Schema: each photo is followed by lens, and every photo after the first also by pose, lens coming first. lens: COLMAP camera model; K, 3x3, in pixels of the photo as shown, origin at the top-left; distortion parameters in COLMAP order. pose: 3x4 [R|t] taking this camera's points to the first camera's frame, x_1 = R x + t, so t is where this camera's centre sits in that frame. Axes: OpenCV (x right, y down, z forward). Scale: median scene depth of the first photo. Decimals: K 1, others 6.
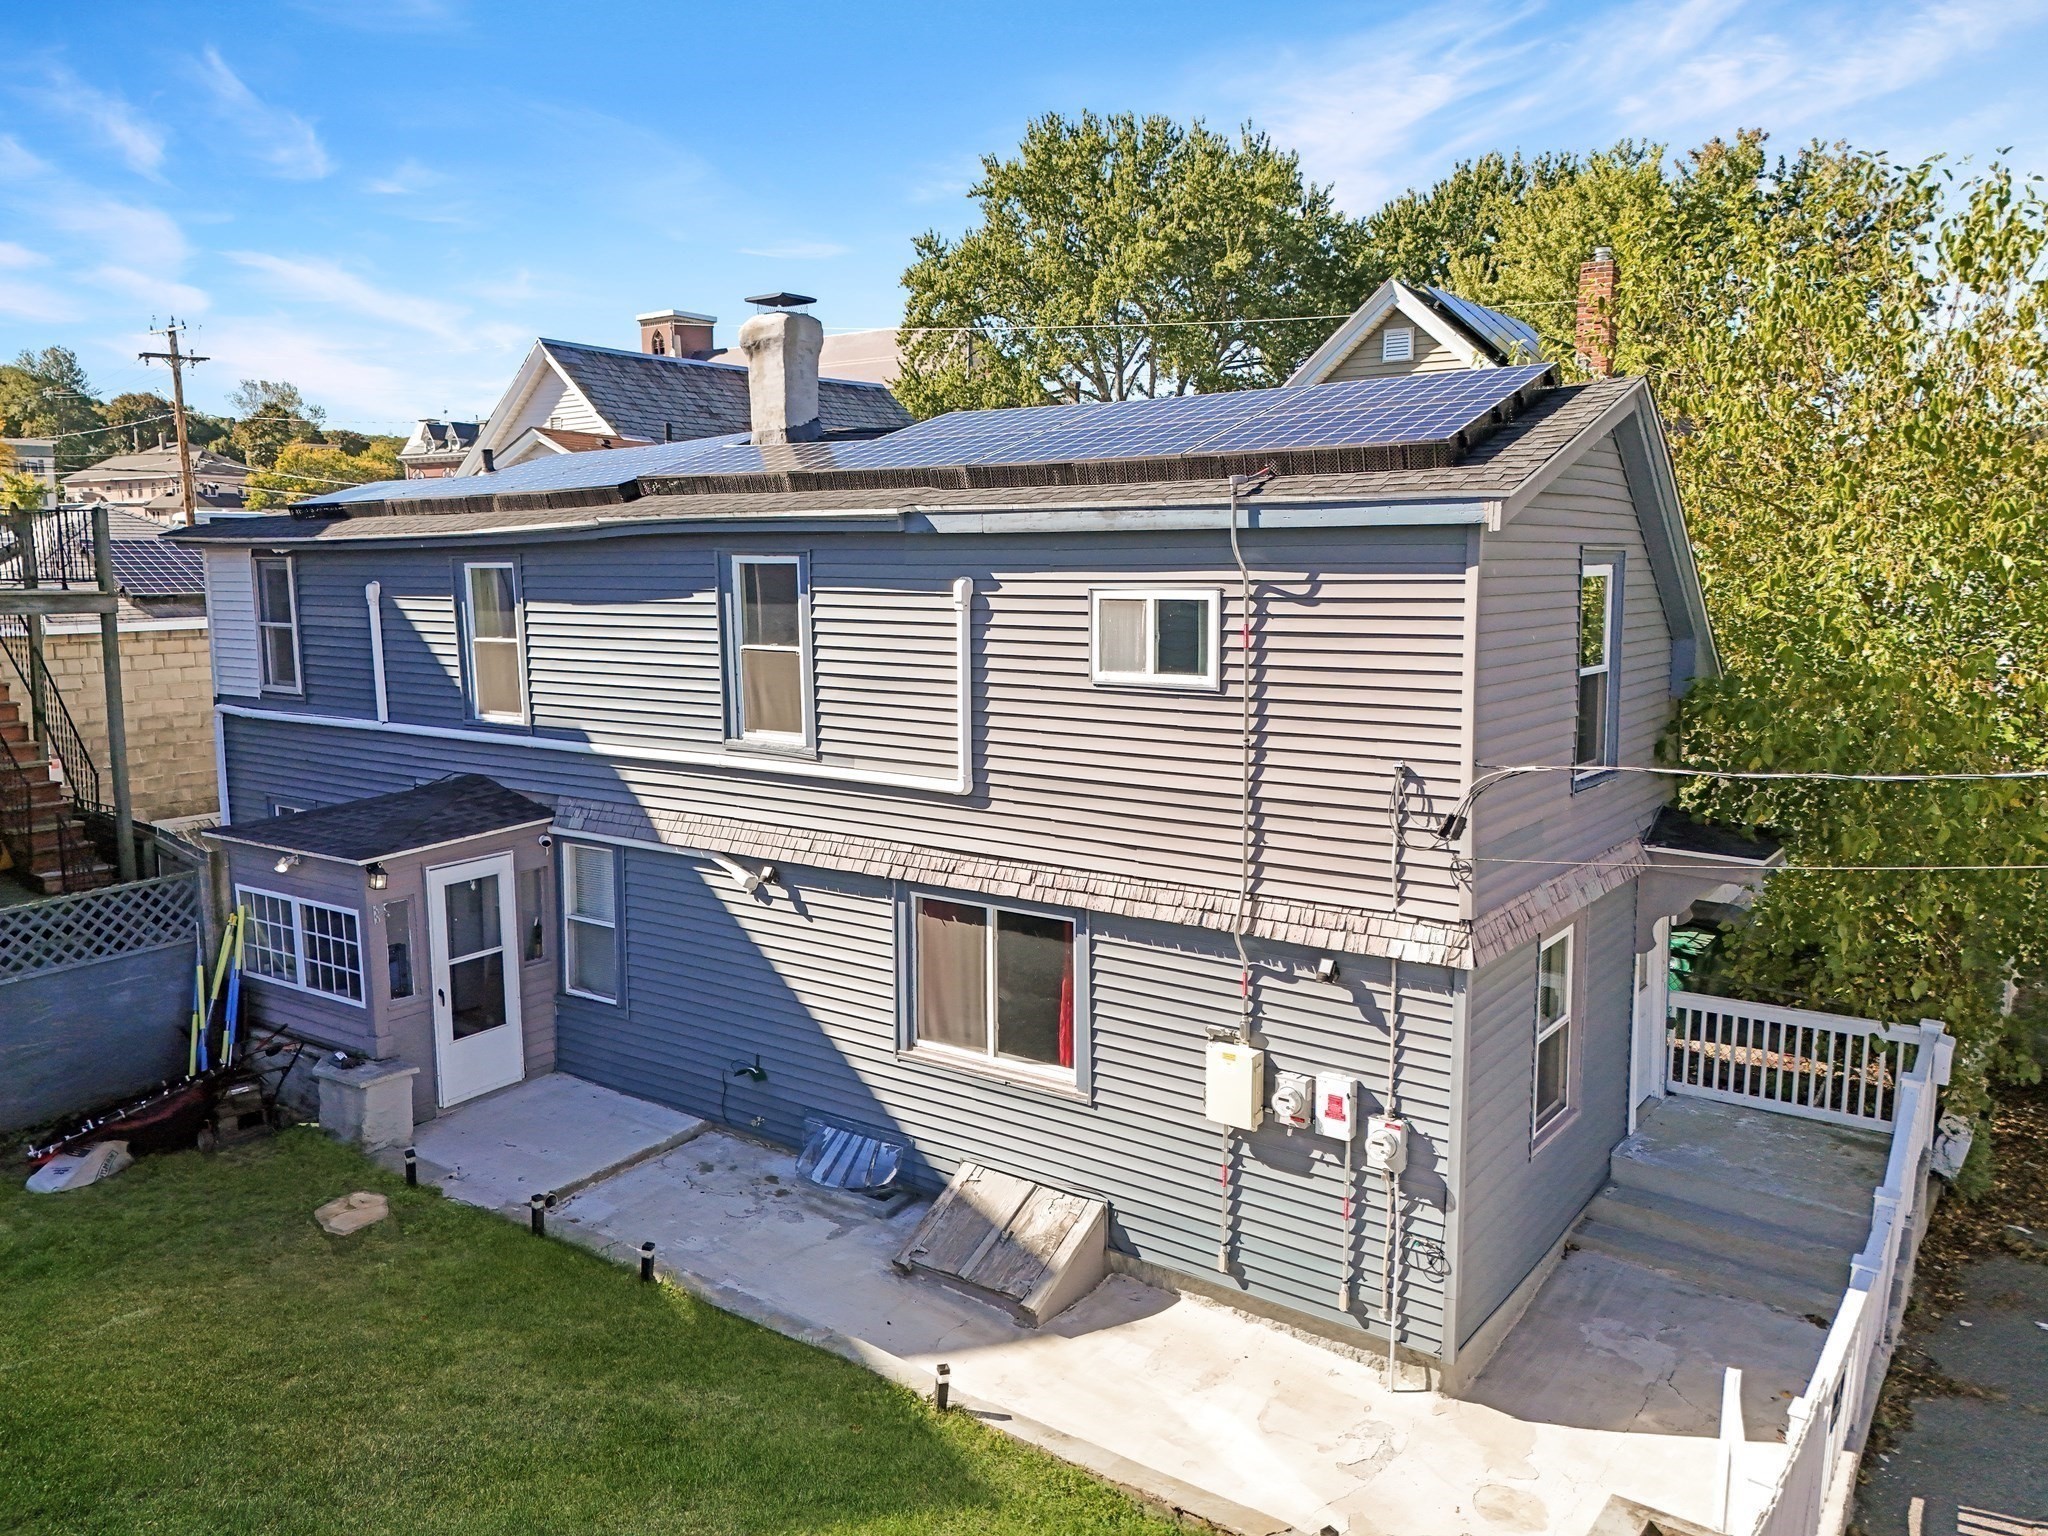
lens RADIAL K [[1490.2, 0, 1022.0], [0, 1490.2, 756.9], [0, 0, 1]] dist [0.095219, -0.105909]
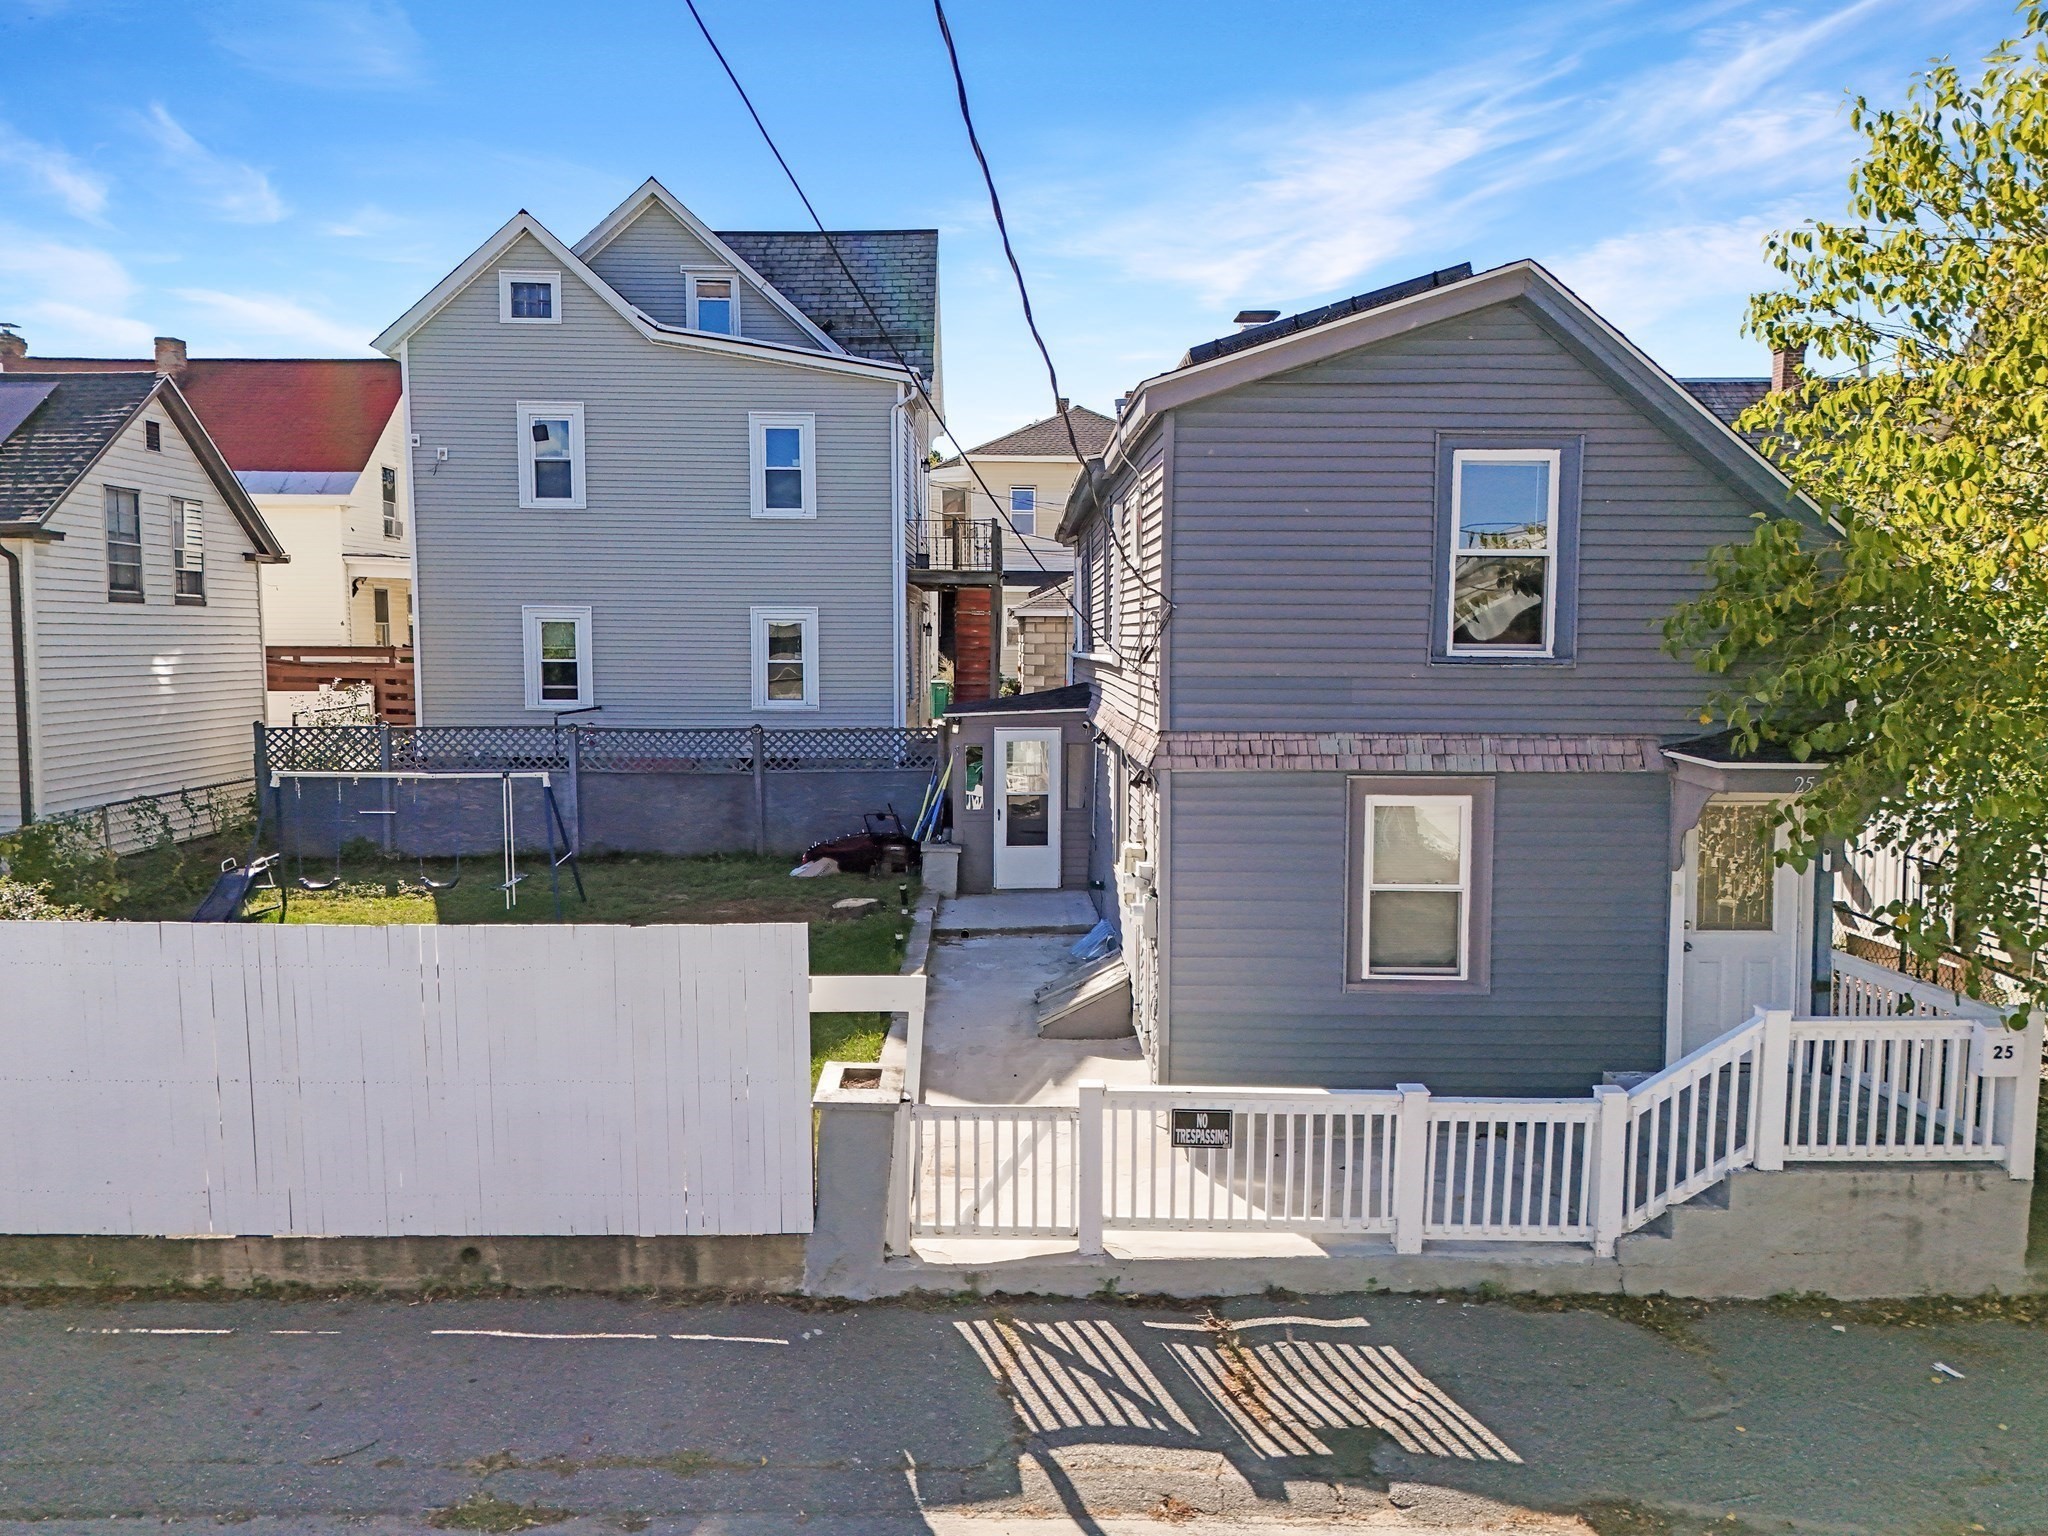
lens RADIAL K [[1490.2, 0, 1022.0], [0, 1490.2, 756.9], [0, 0, 1]] dist [0.095219, -0.105909]
pose [[0.598890, 0.069183, -0.797837, 0.986438], [-0.107875, 0.994151, 0.005231, 0.109409], [0.793532, 0.082934, 0.602850, 0.131903]]
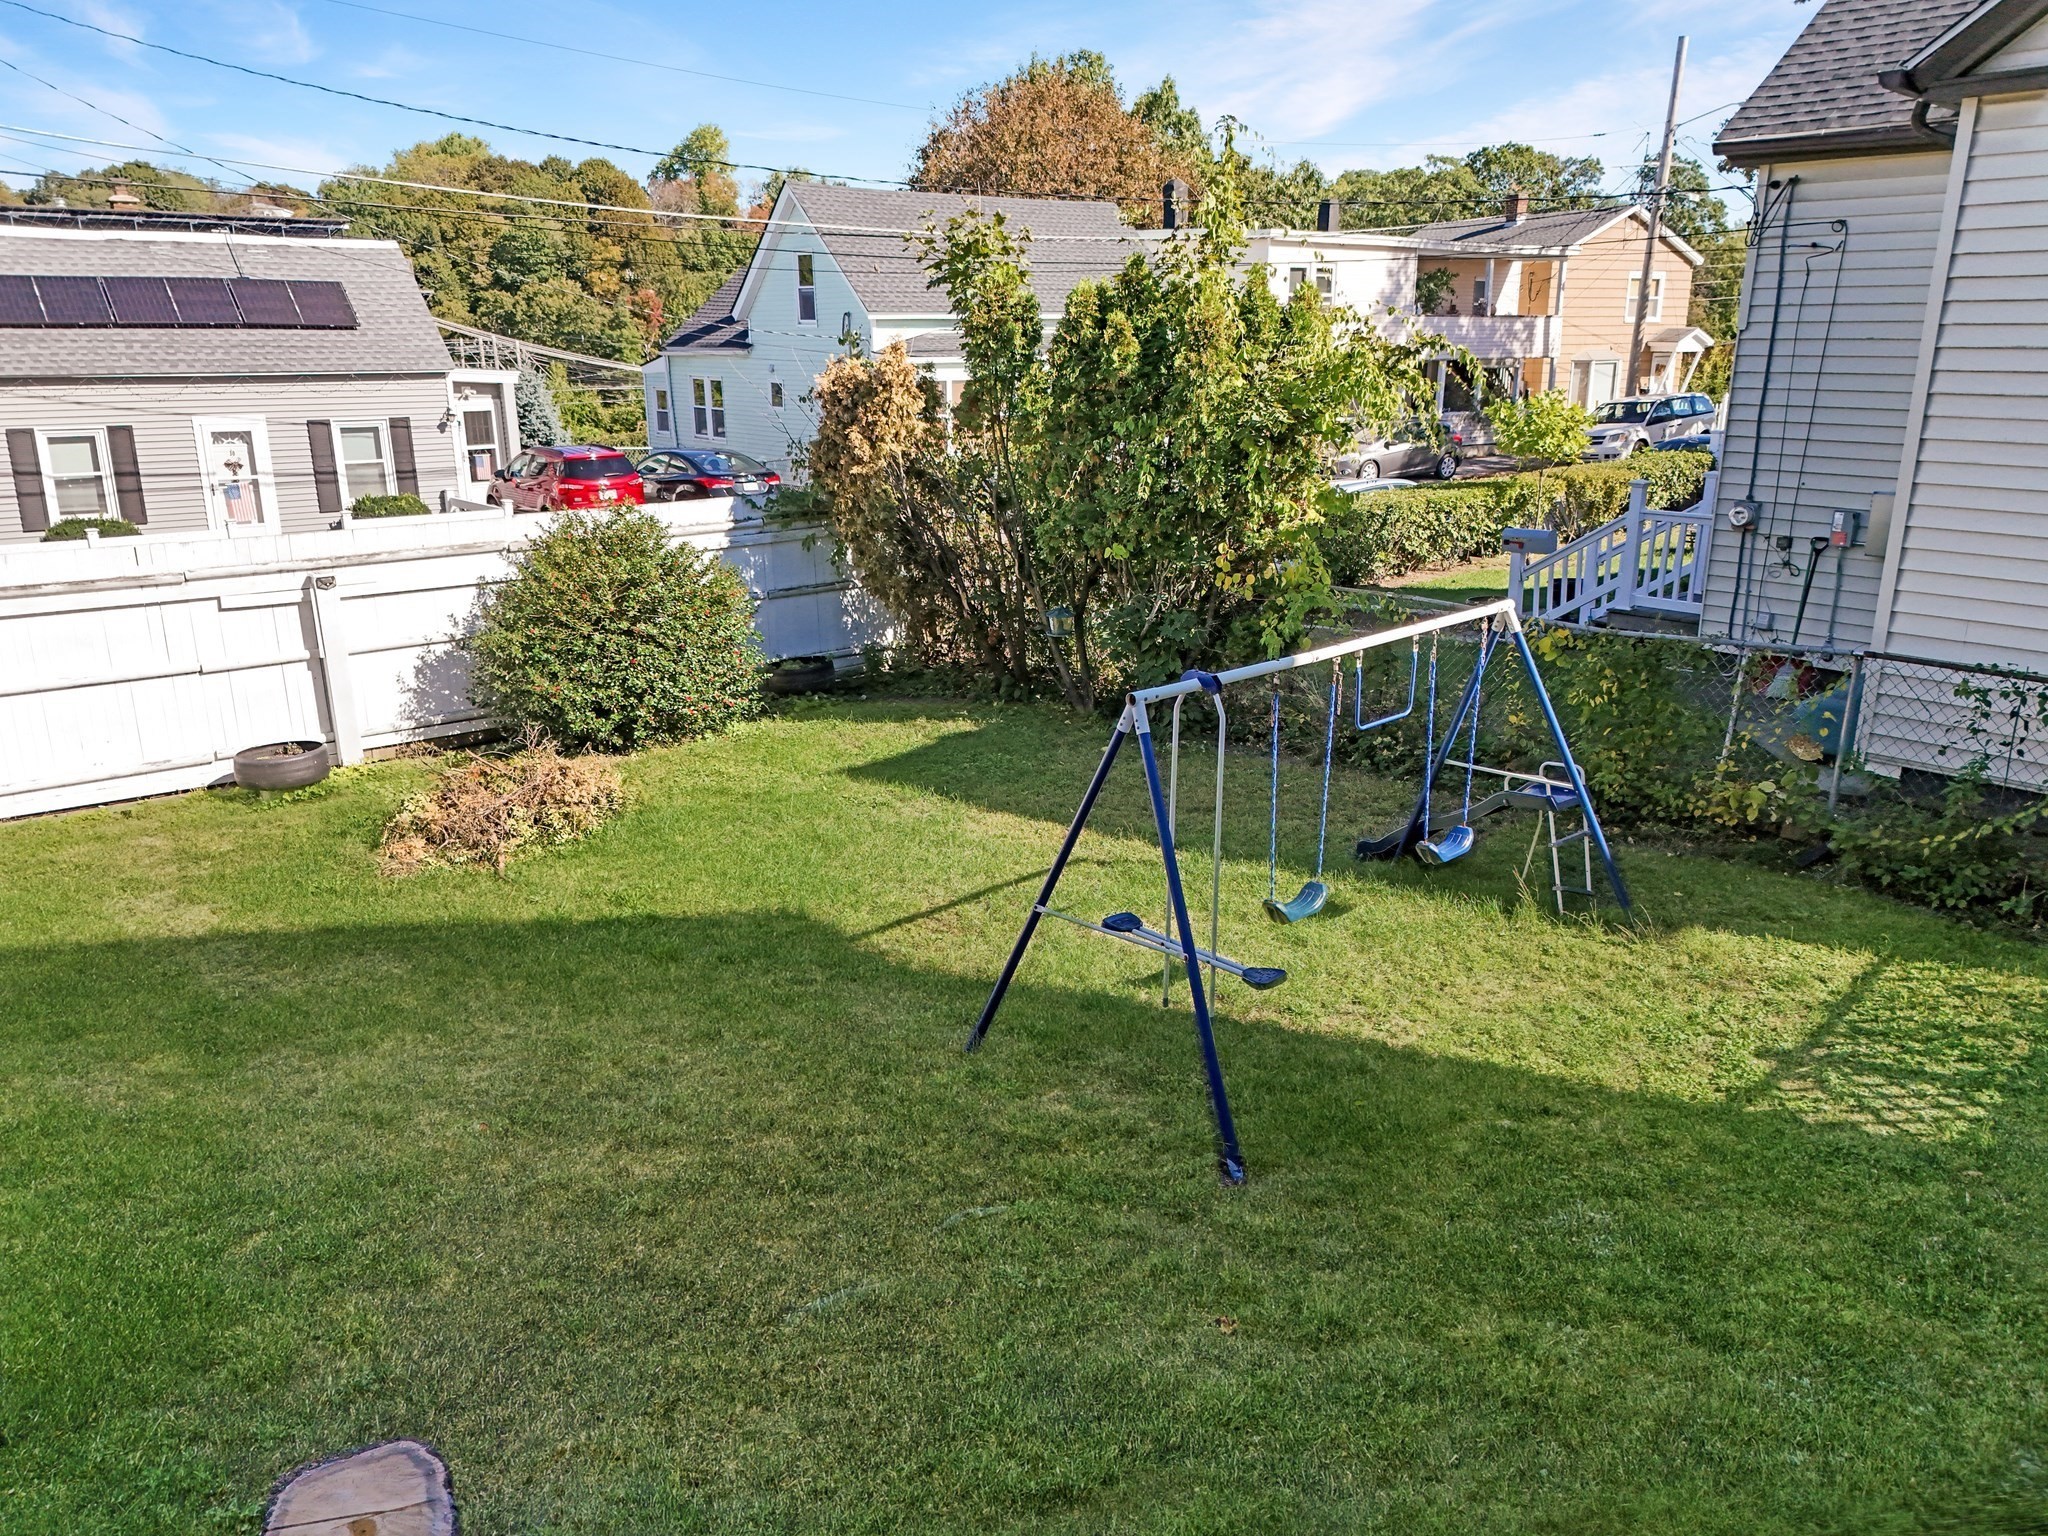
lens RADIAL K [[1490.2, 0, 1022.0], [0, 1490.2, 756.9], [0, 0, 1]] dist [0.095219, -0.105909]
pose [[-0.968843, -0.063691, 0.239348, -0.680437], [0.036710, 0.918770, 0.393083, -0.016577], [-0.244942, 0.389622, -0.887805, 1.227507]]
